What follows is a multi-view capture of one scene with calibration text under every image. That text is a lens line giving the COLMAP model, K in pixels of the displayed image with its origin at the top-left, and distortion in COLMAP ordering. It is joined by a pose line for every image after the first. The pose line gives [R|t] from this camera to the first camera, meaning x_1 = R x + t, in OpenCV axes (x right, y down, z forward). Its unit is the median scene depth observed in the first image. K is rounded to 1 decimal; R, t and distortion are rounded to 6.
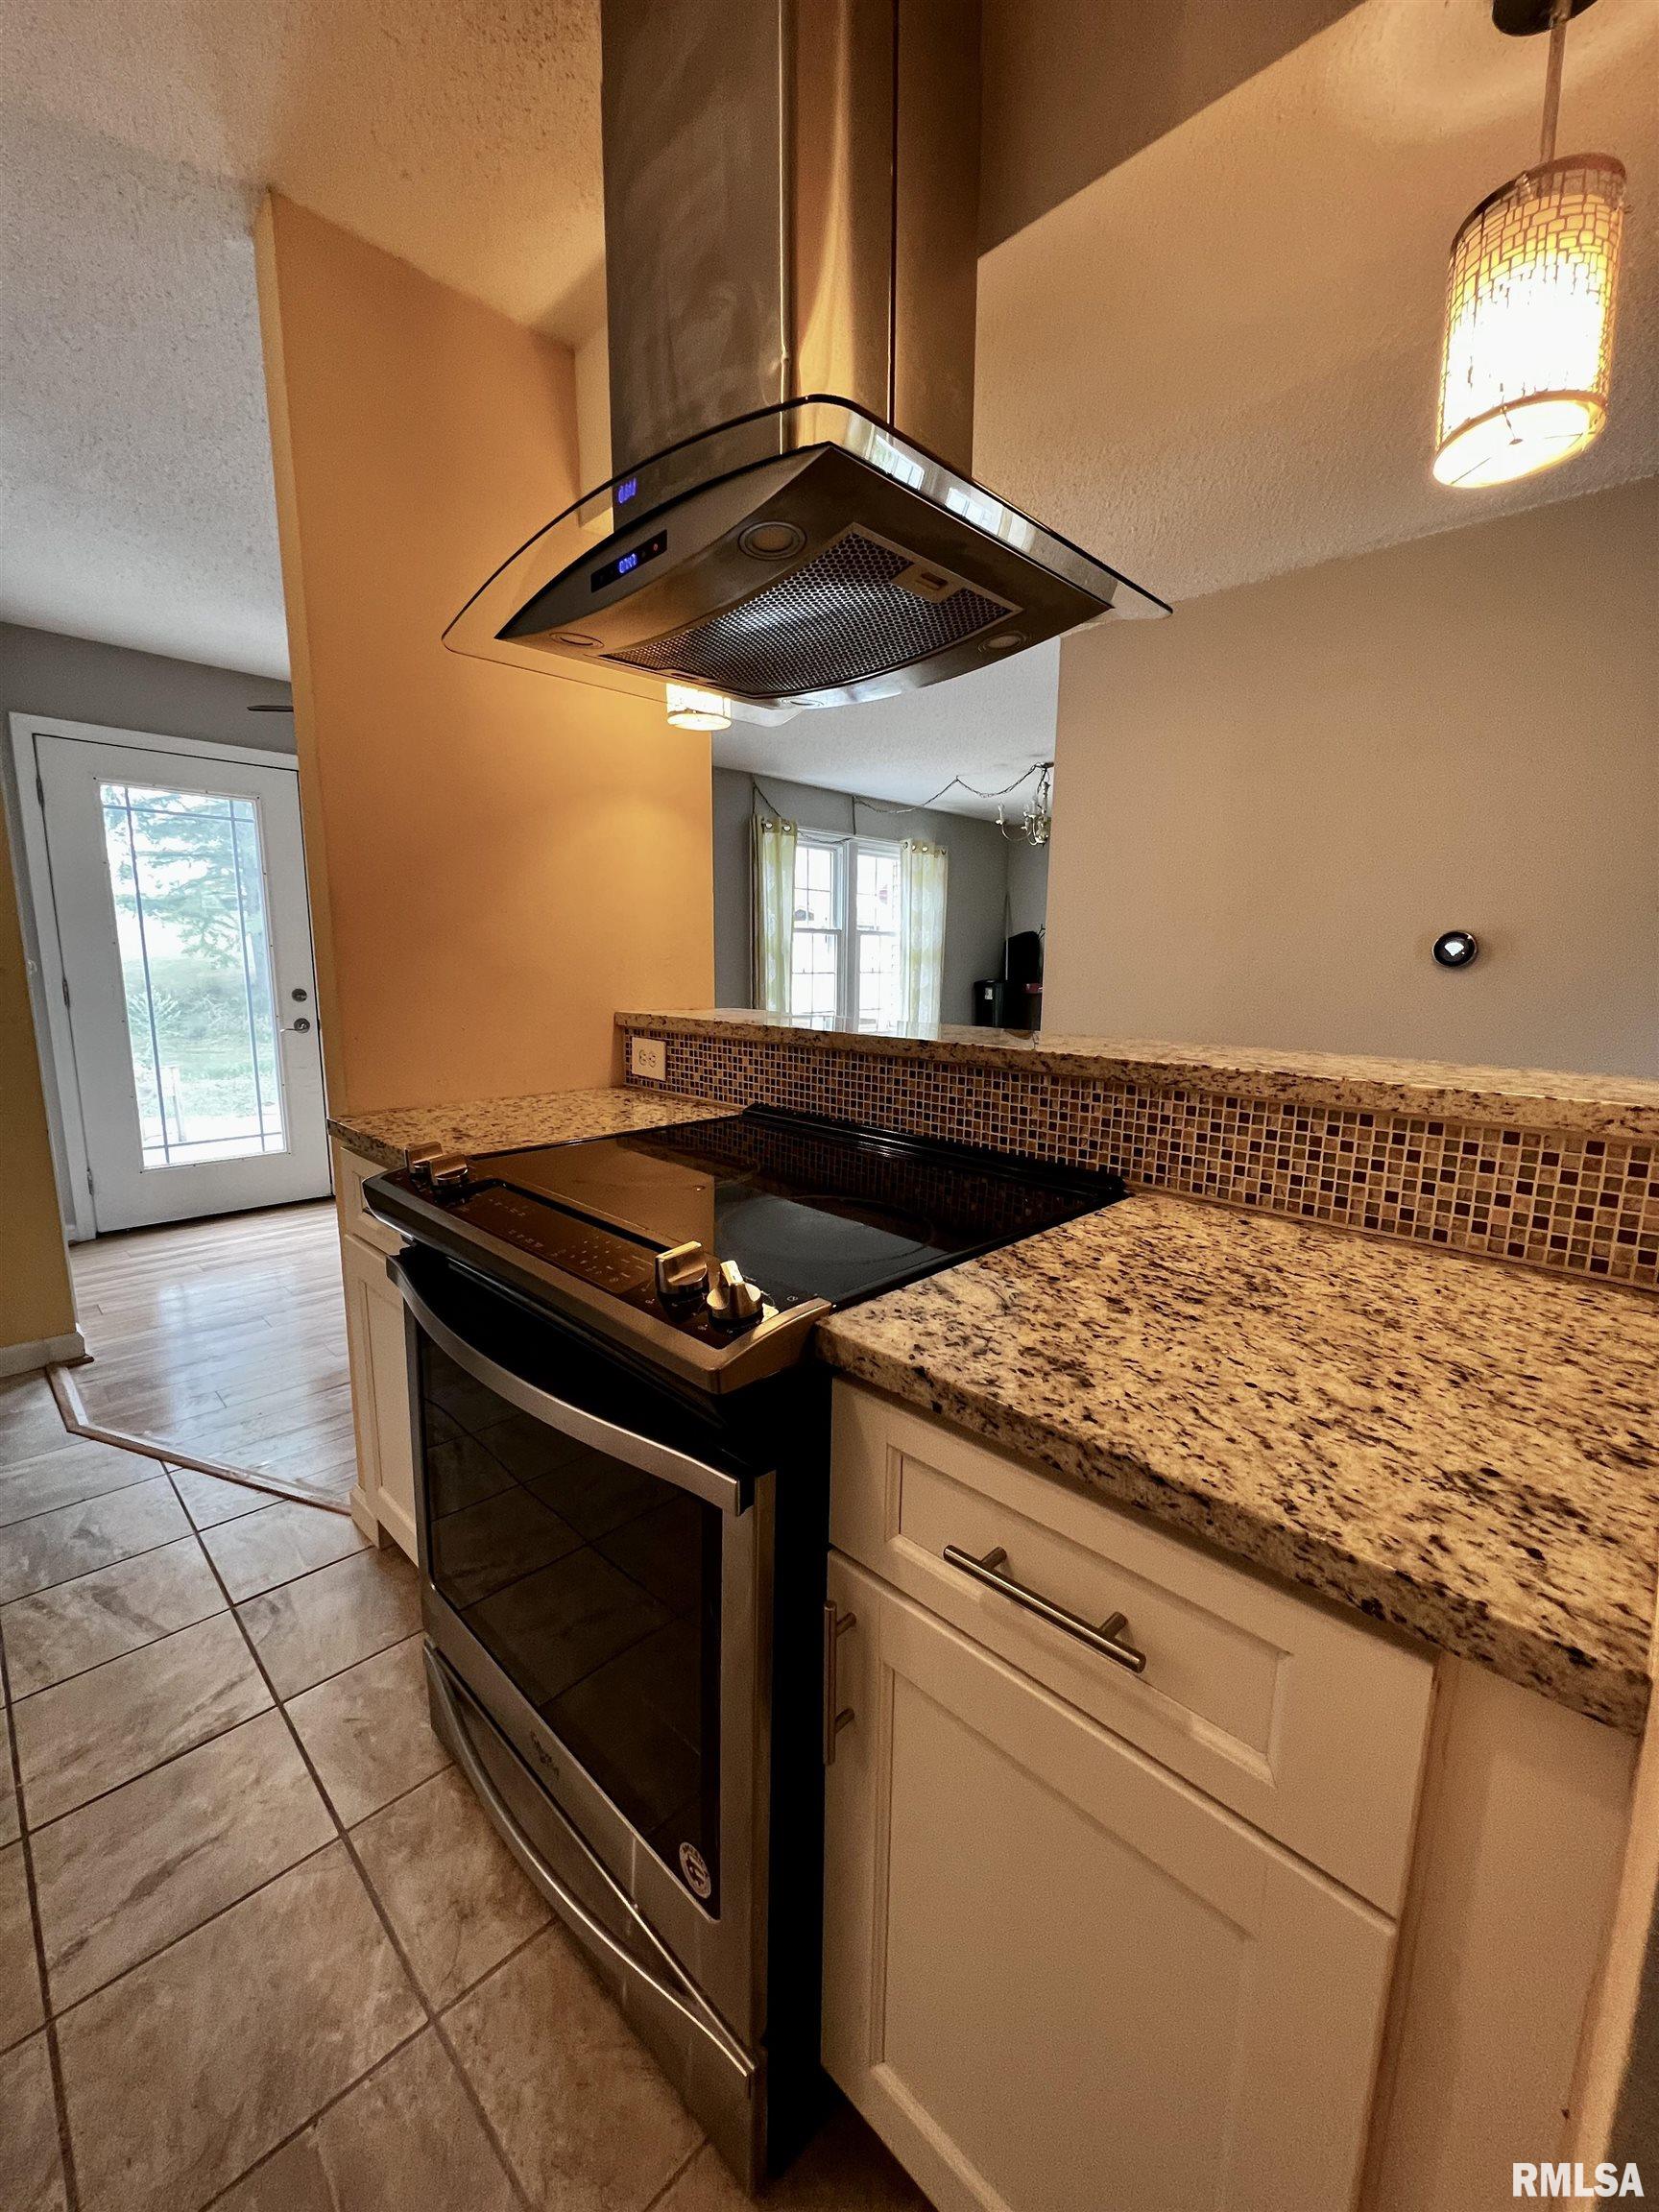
lens RADIAL K [[881.8, 0, 833.1], [0, 881.8, 1103.1], [0, 0, 1]] dist [-0.002292, 0.000653]
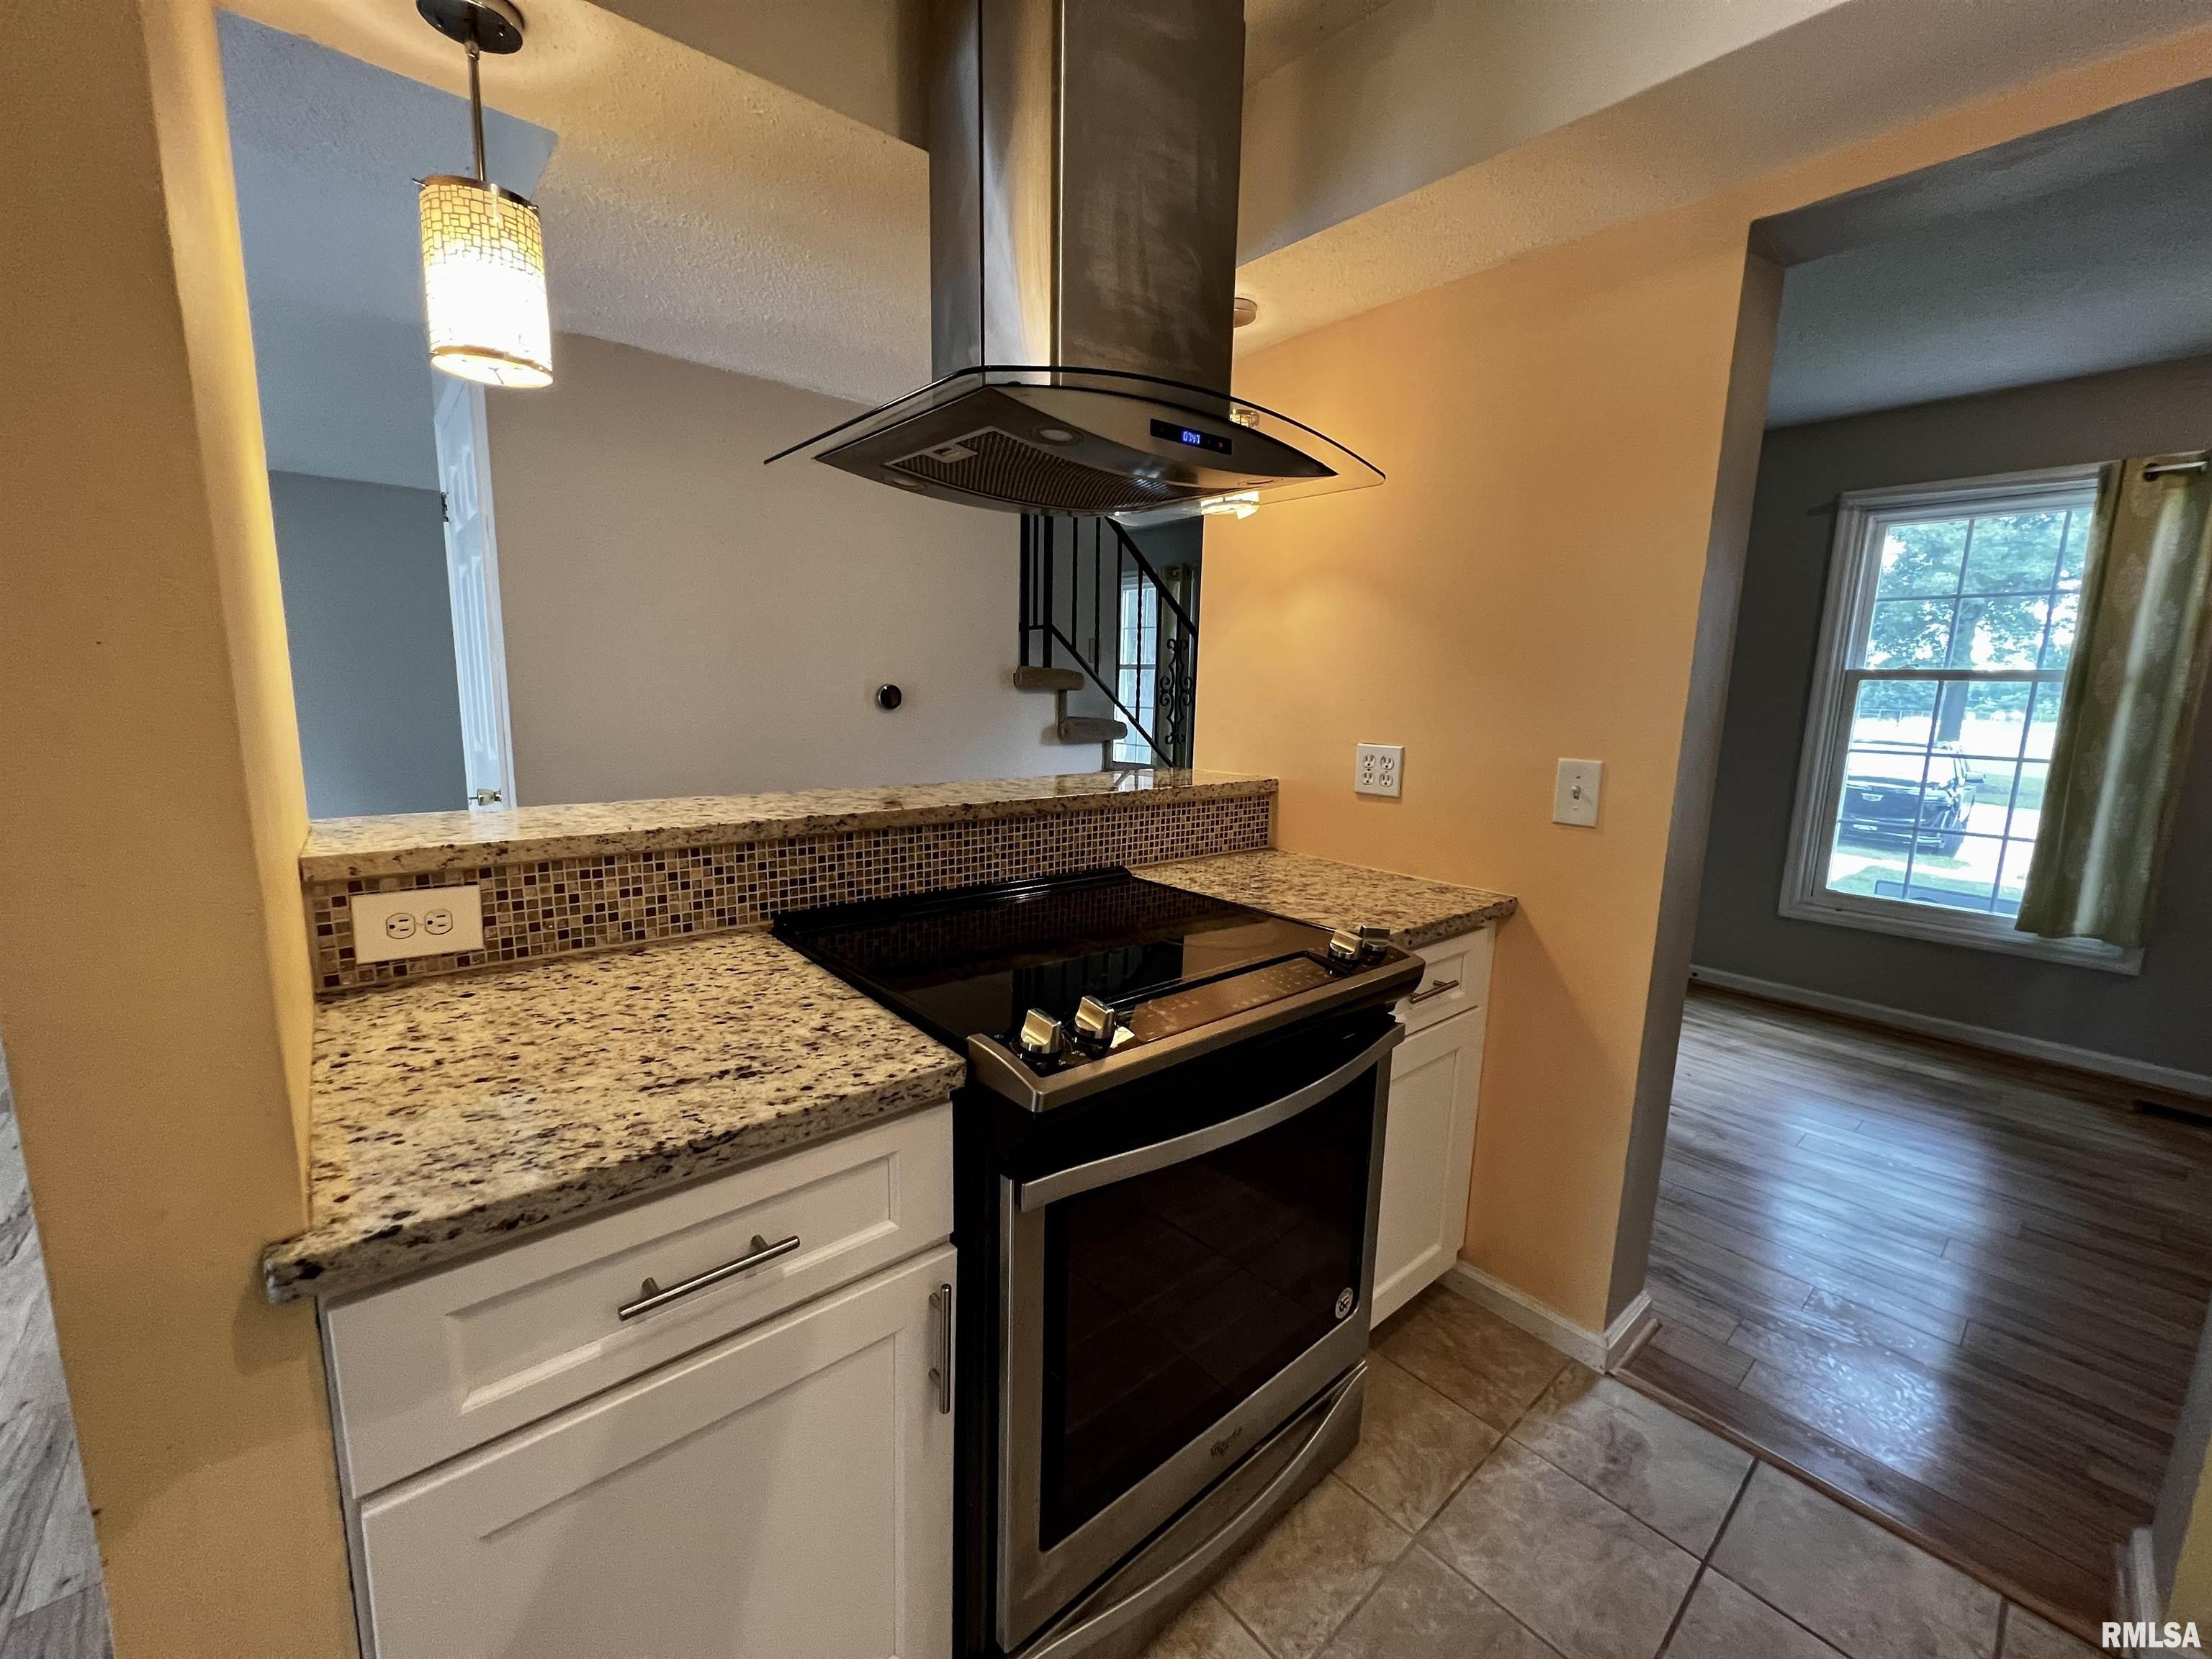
lens RADIAL K [[881.8, 0, 1103.1], [0, 881.8, 826.4], [0, 0, 1]] dist [-0.002292, 0.000653]
pose [[0.094914, -0.171958, 0.980521, -1.011479], [0.137710, 0.977766, 0.158144, -0.199999], [-0.985914, 0.120018, 0.116484, 0.694962]]
